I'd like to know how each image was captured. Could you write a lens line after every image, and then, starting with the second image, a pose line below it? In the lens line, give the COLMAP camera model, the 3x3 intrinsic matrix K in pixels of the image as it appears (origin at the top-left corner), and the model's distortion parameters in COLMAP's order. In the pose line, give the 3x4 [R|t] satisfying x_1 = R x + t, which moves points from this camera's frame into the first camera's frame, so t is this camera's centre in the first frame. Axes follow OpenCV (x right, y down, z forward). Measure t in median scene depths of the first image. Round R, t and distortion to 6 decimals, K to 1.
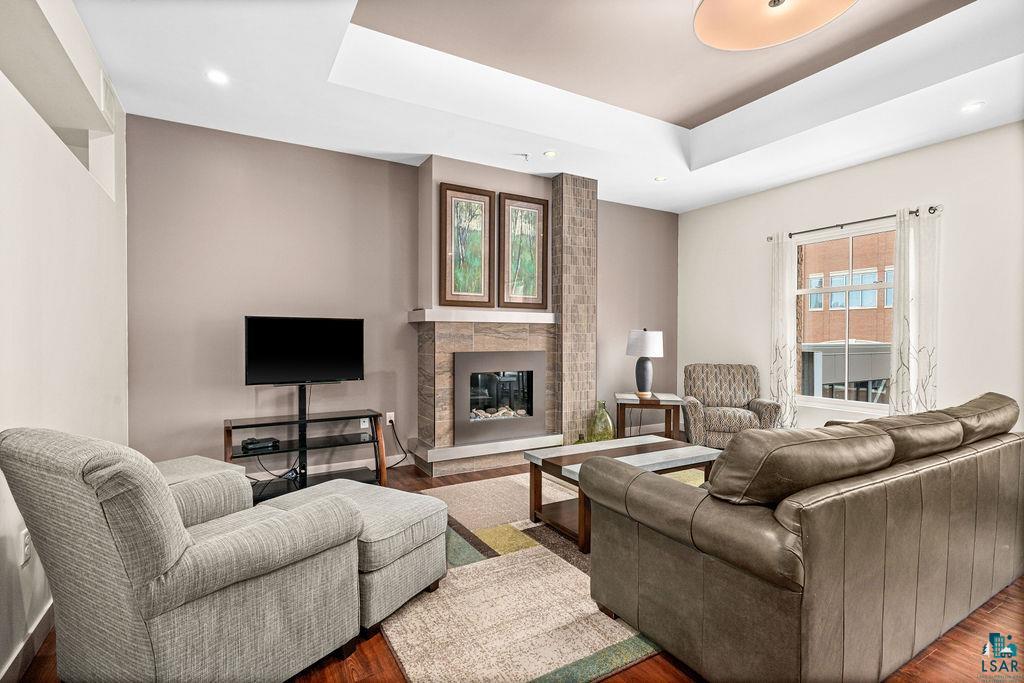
lens RADIAL K [[497.6, 0, 512.5], [0, 497.6, 349.4], [0, 0, 1]] dist [-0.001558, 0.000449]
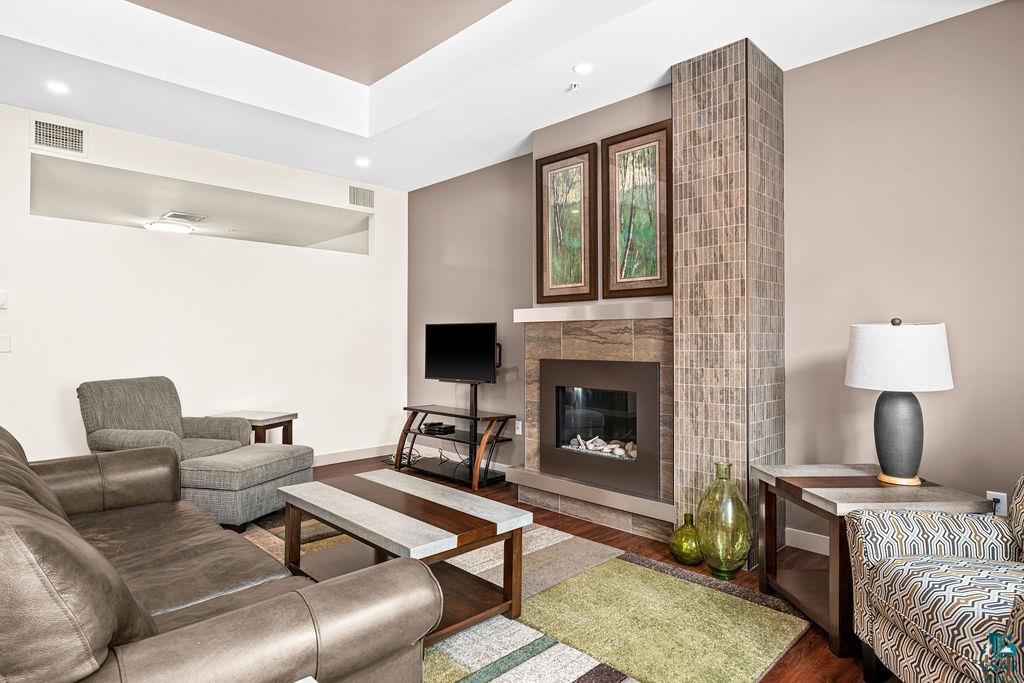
lens RADIAL K [[563.9, 0, 512.1], [0, 563.9, 333.6], [0, 0, 1]] dist [0.001639, 0.002075]
pose [[0.266684, -0.012269, -0.963706, 0.727111], [-0.020297, 0.999626, -0.018343, -0.017138], [0.963570, 0.024452, 0.266335, 0.663029]]
